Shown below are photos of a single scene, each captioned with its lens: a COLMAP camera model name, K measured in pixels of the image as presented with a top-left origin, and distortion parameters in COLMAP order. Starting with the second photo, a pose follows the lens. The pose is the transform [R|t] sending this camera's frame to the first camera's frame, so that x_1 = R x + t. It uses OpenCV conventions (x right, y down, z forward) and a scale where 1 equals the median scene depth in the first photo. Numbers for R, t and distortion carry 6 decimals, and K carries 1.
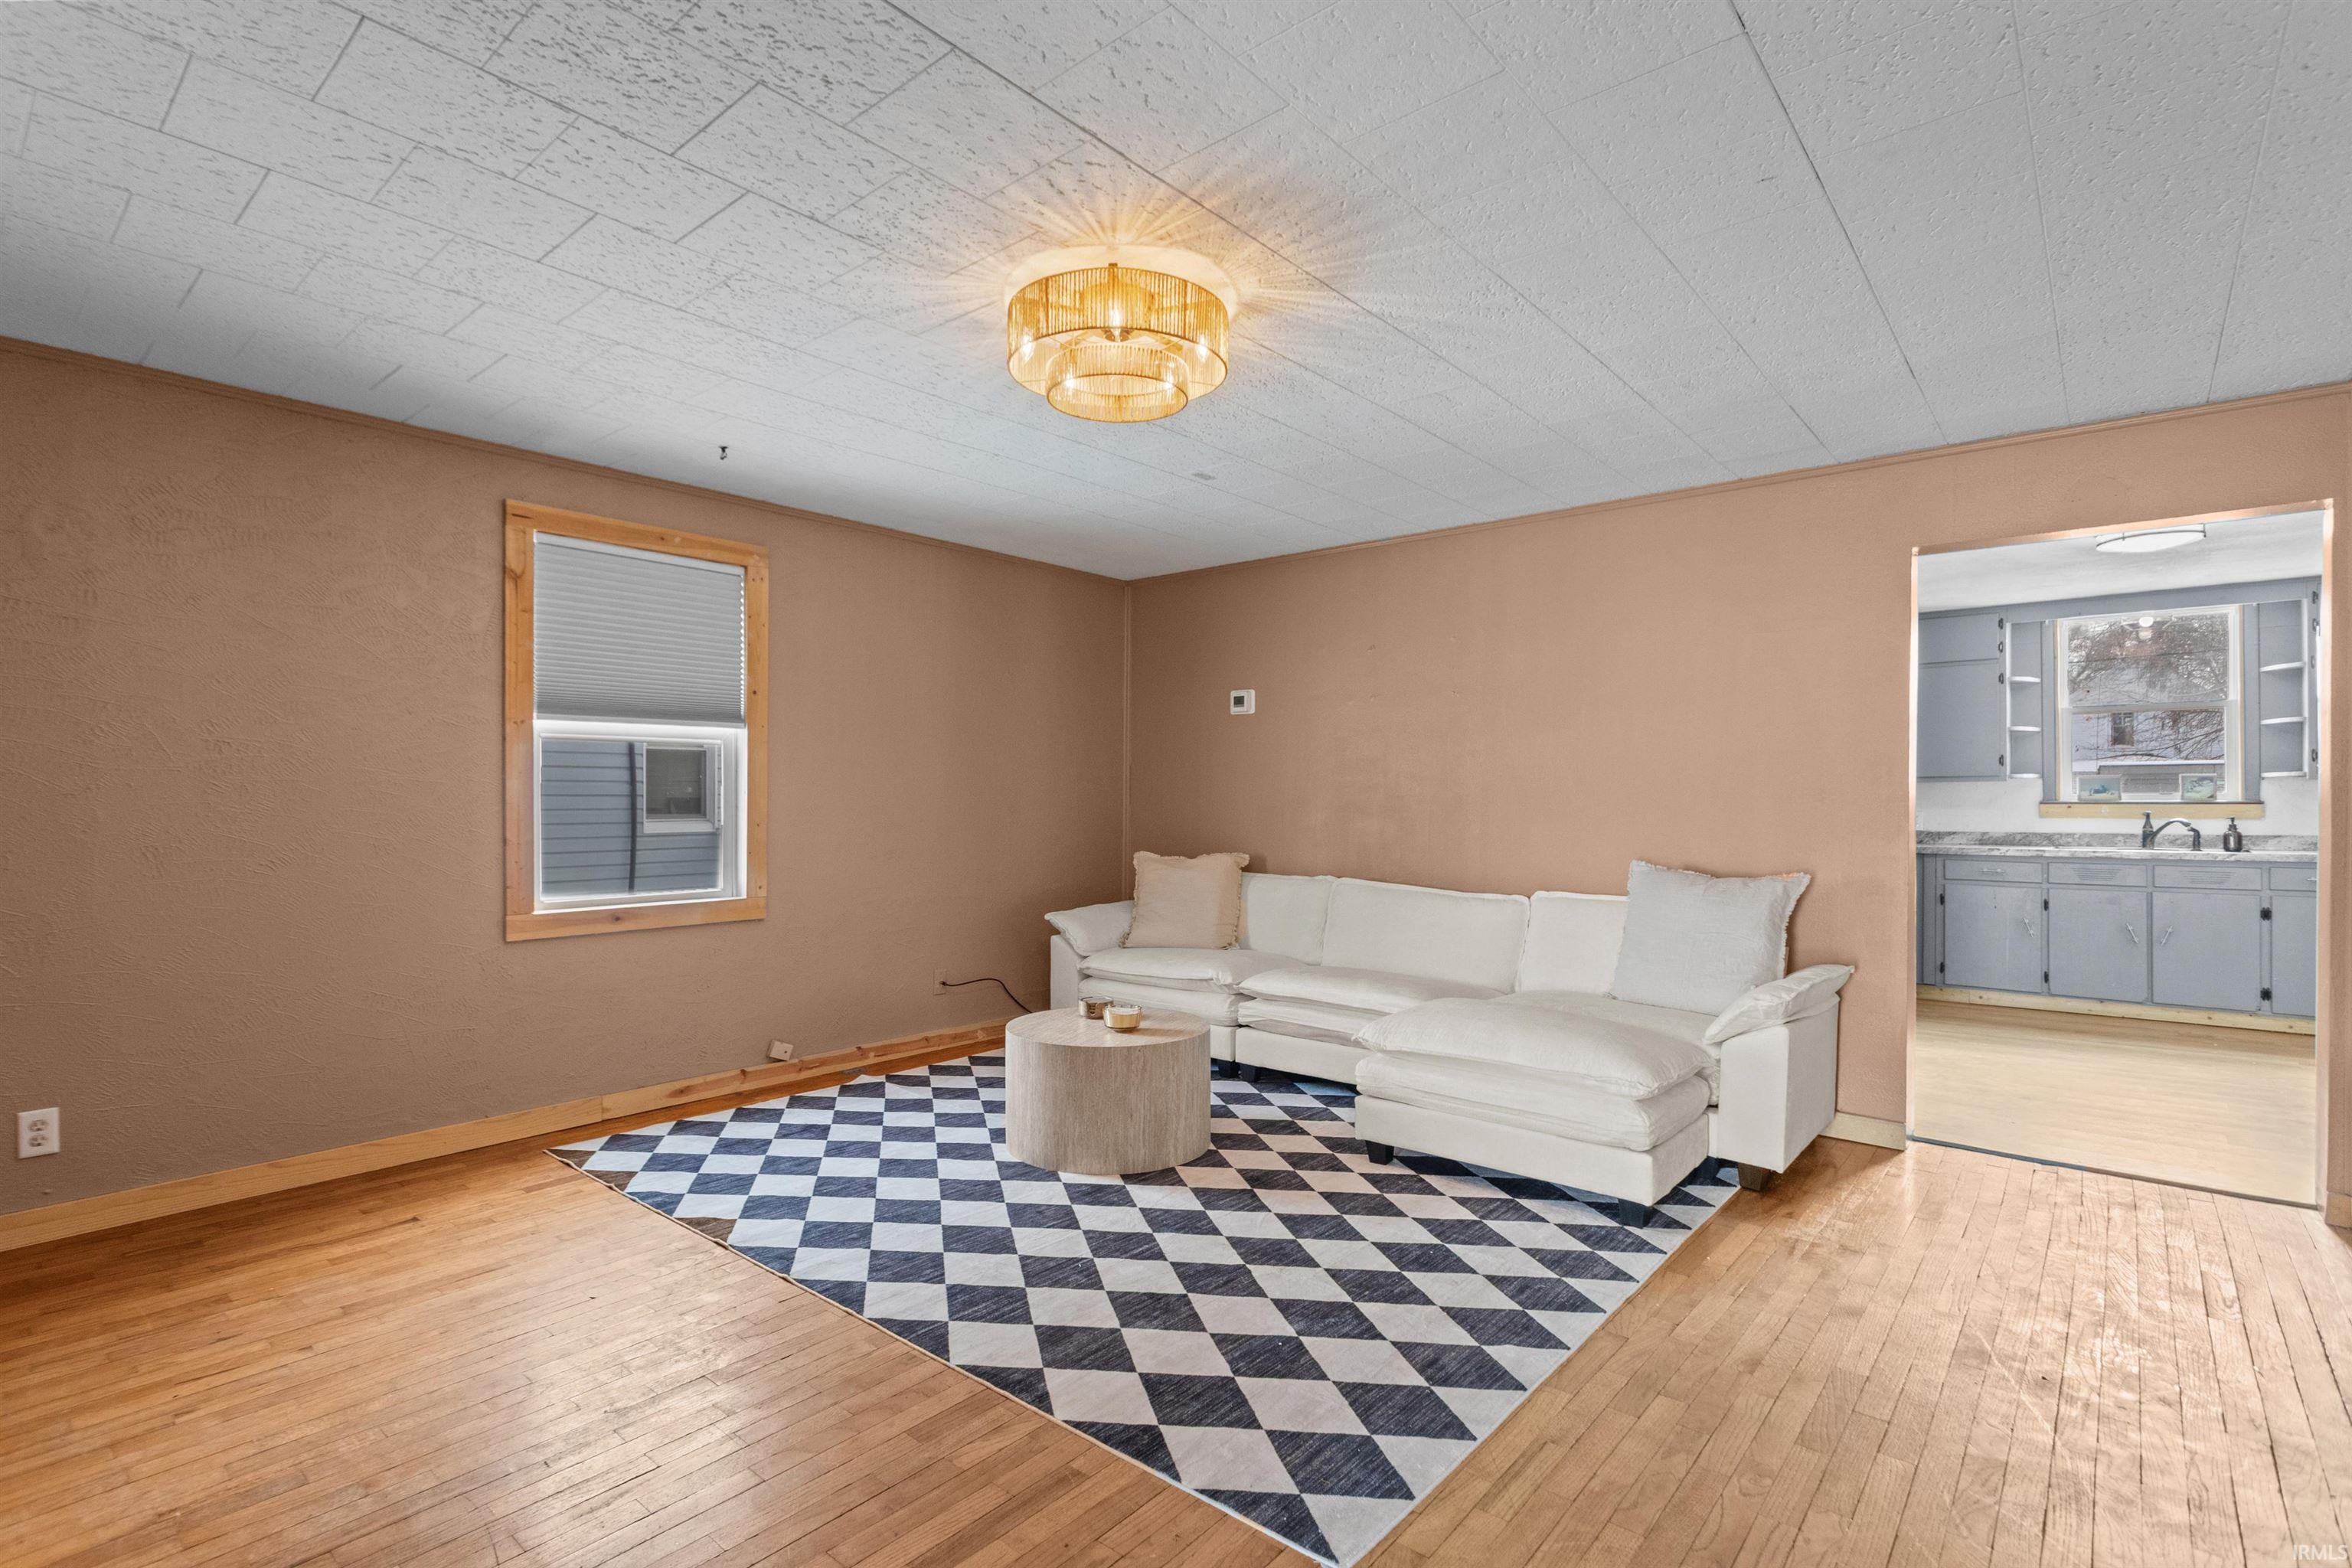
lens RADIAL K [[1111.8, 0, 1163.3], [0, 1111.8, 798.2], [0, 0, 1]] dist [0.000914, 0.002067]
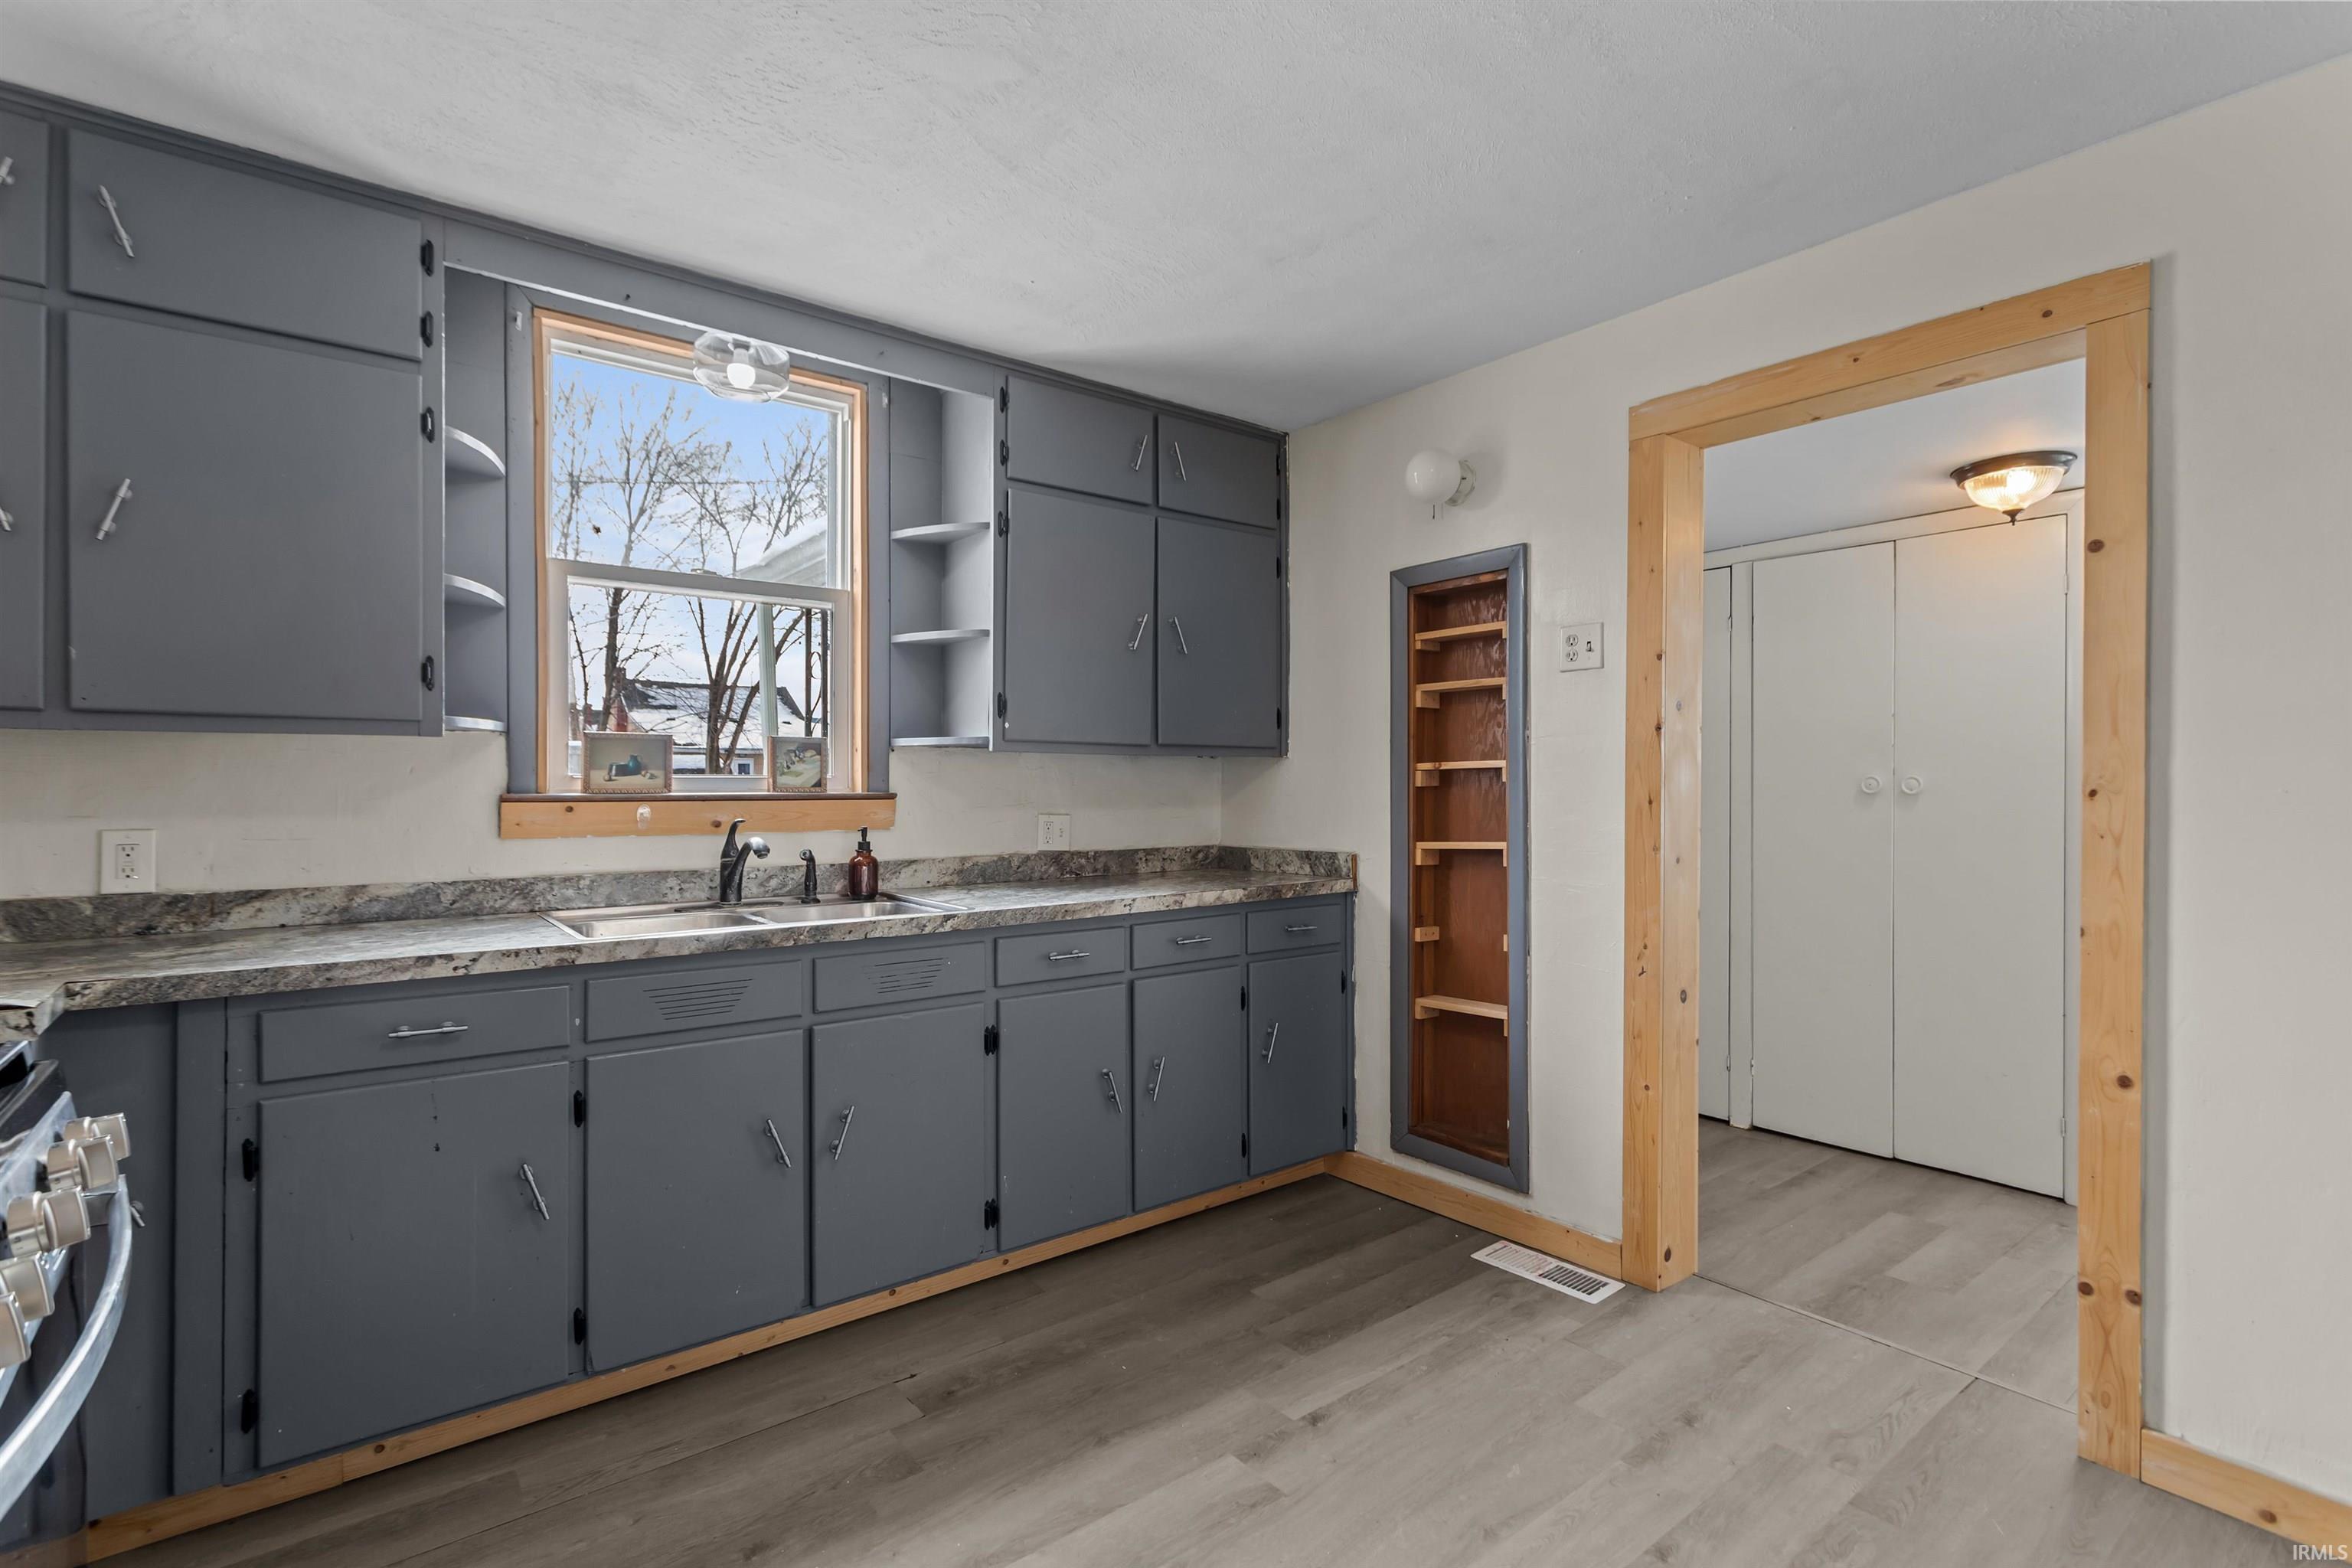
lens RADIAL K [[1111.8, 0, 1160.6], [0, 1111.8, 782.8], [0, 0, 1]] dist [0.000914, 0.002067]
pose [[0.193964, 0.000148, 0.981009, 0.714861], [-0.006602, 0.999978, 0.001155, -0.005337], [-0.980986, -0.006701, 0.193961, 1.095888]]
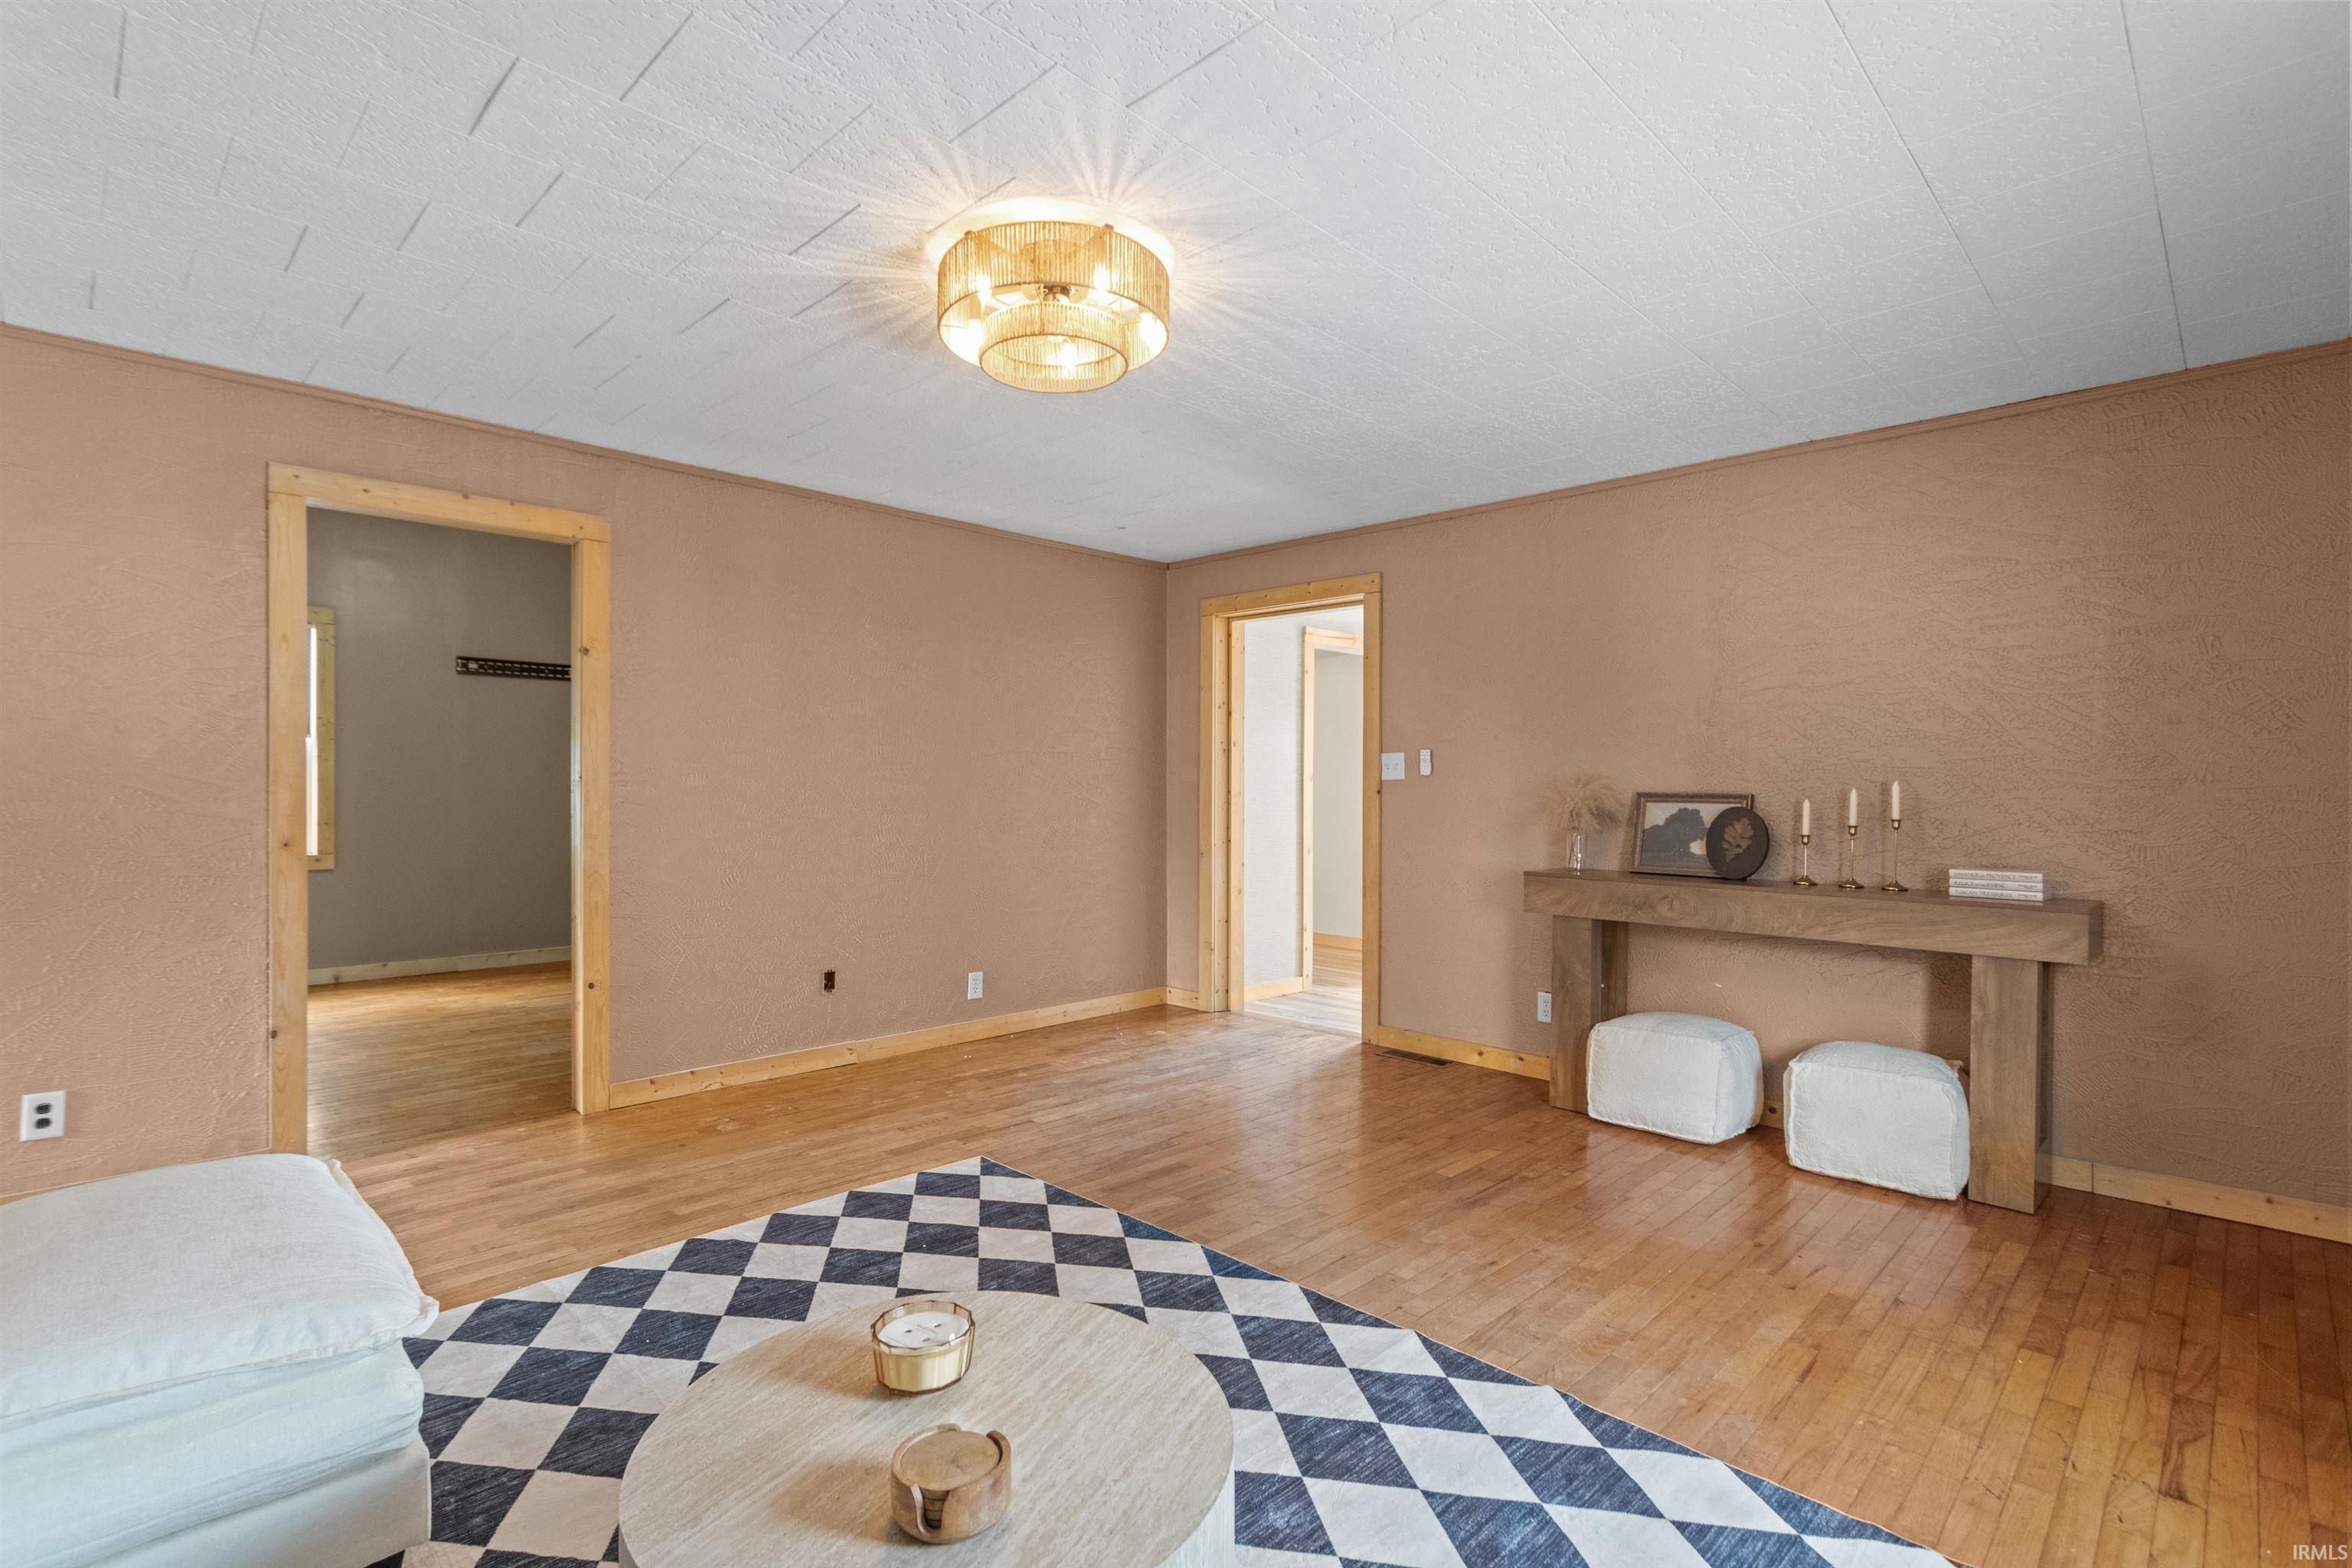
lens RADIAL K [[1111.8, 0, 1164.6], [0, 1111.8, 781.7], [0, 0, 1]] dist [0.000914, 0.002067]
pose [[-0.997425, -0.005579, 0.071502, -0.124060], [-0.005887, 0.999974, -0.004108, 0.001034], [-0.071477, -0.004518, -0.997432, 1.162737]]
